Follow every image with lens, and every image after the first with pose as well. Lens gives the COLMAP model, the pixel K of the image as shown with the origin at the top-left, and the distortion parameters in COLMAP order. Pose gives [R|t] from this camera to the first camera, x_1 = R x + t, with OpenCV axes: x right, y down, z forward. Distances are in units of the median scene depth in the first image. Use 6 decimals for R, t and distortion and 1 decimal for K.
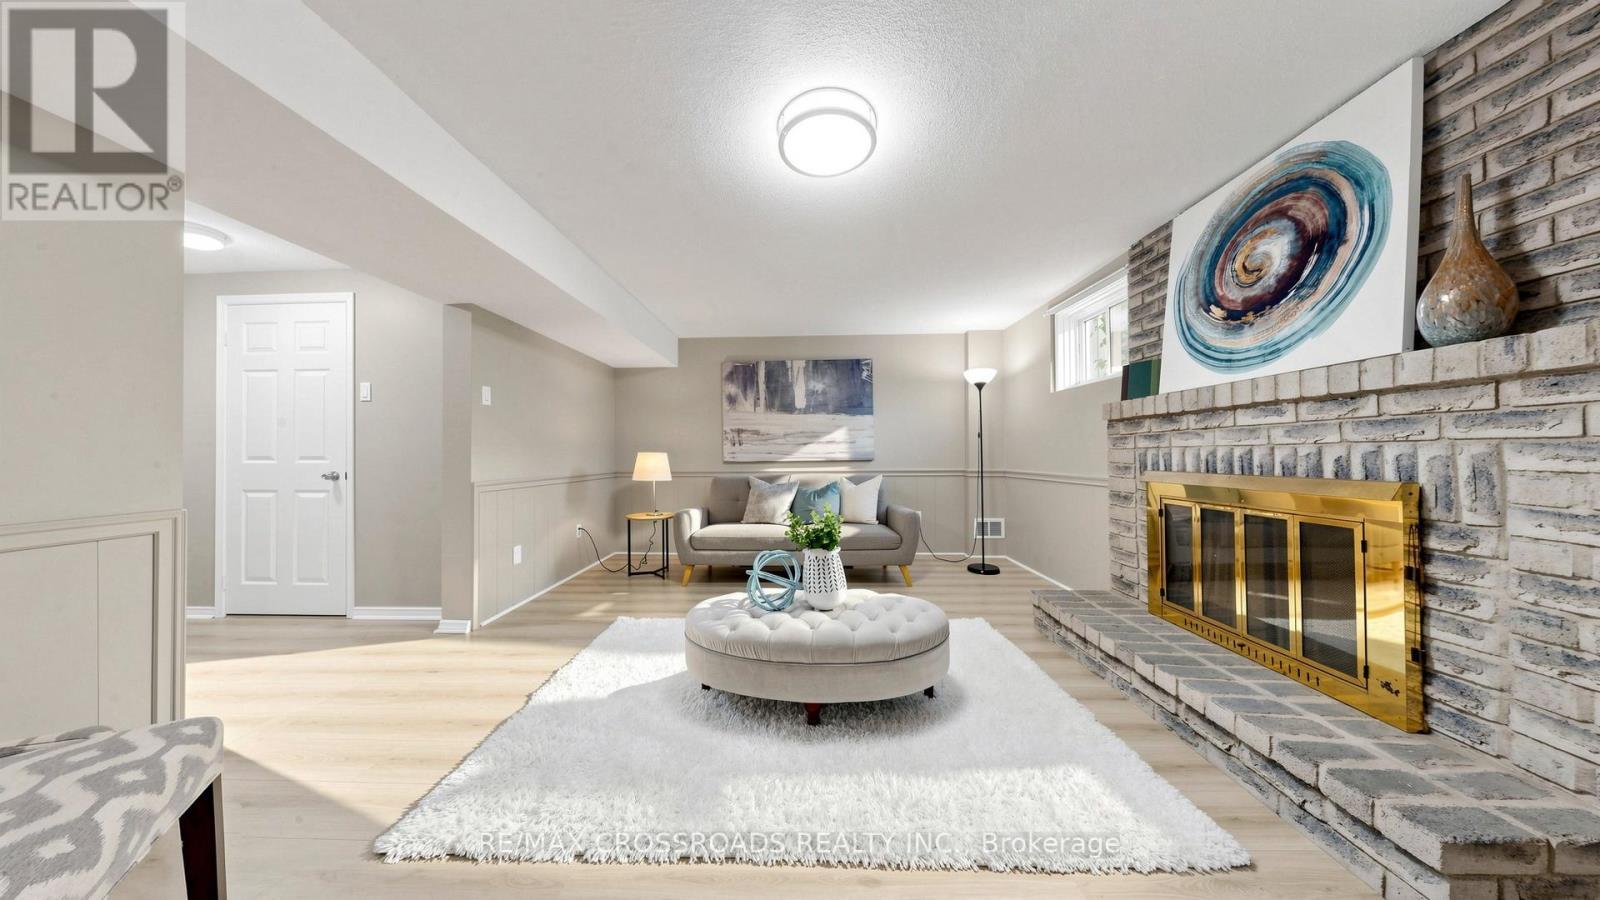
lens RADIAL K [[451.8, 0, 797.4], [0, 451.8, 451.1], [0, 0, 1]] dist [0.006134, 0.000335]
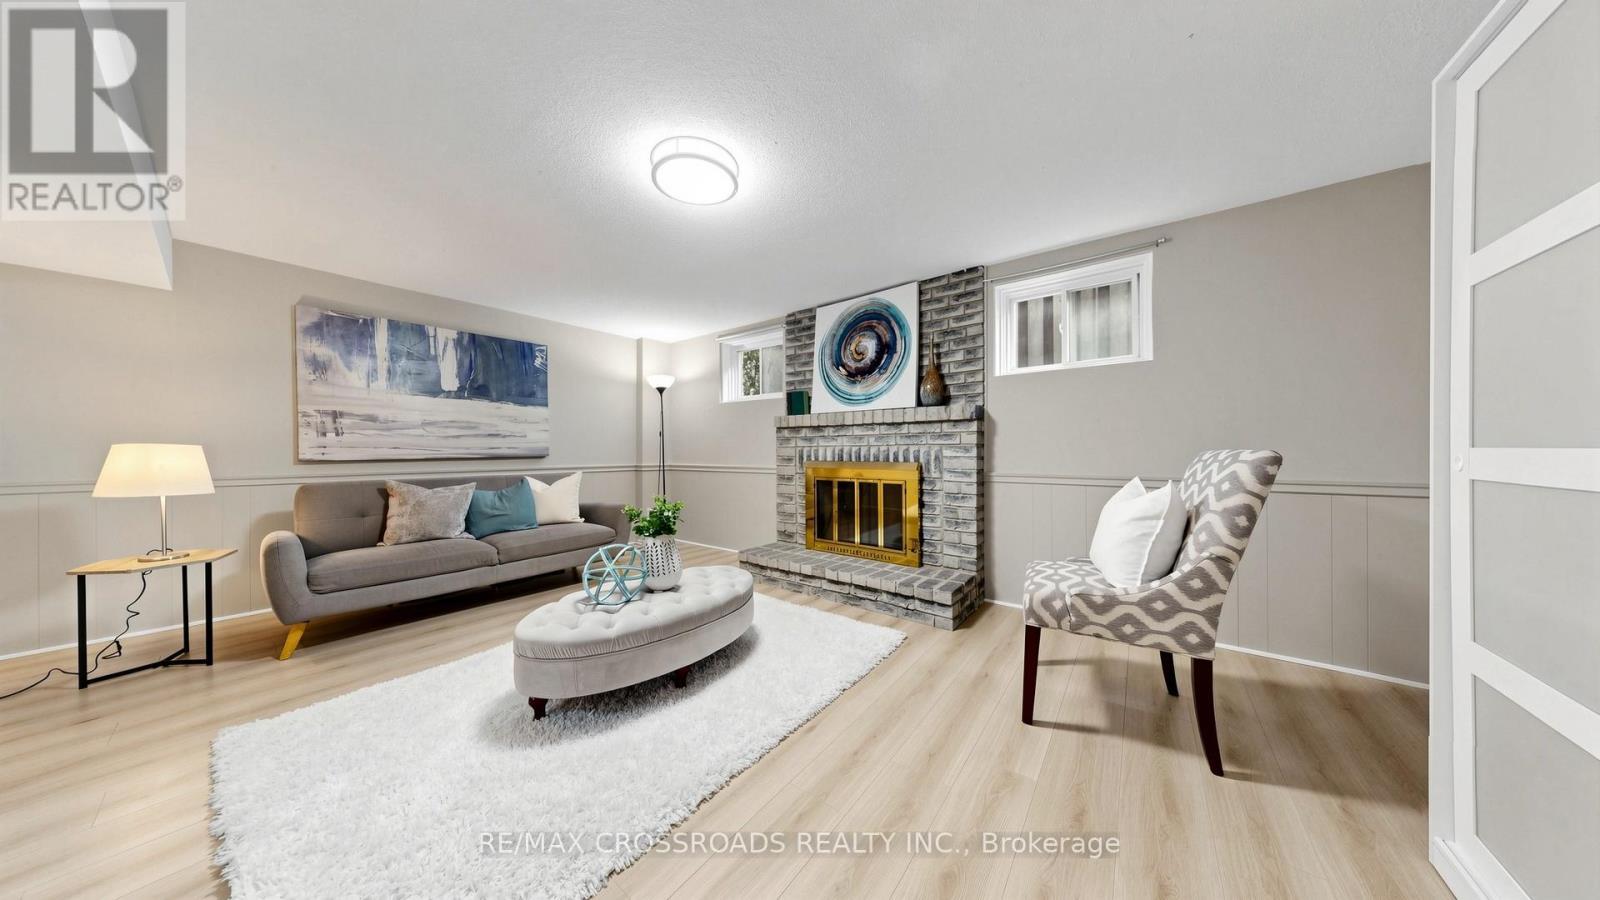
lens RADIAL K [[451.8, 0, 810.0], [0, 451.8, 452.9], [0, 0, 1]] dist [0.006134, 0.000335]
pose [[0.573464, 0.001896, 0.819228, -0.654216], [-0.007986, 0.999963, 0.003277, 0.012638], [-0.819192, -0.008421, 0.573458, 0.087598]]
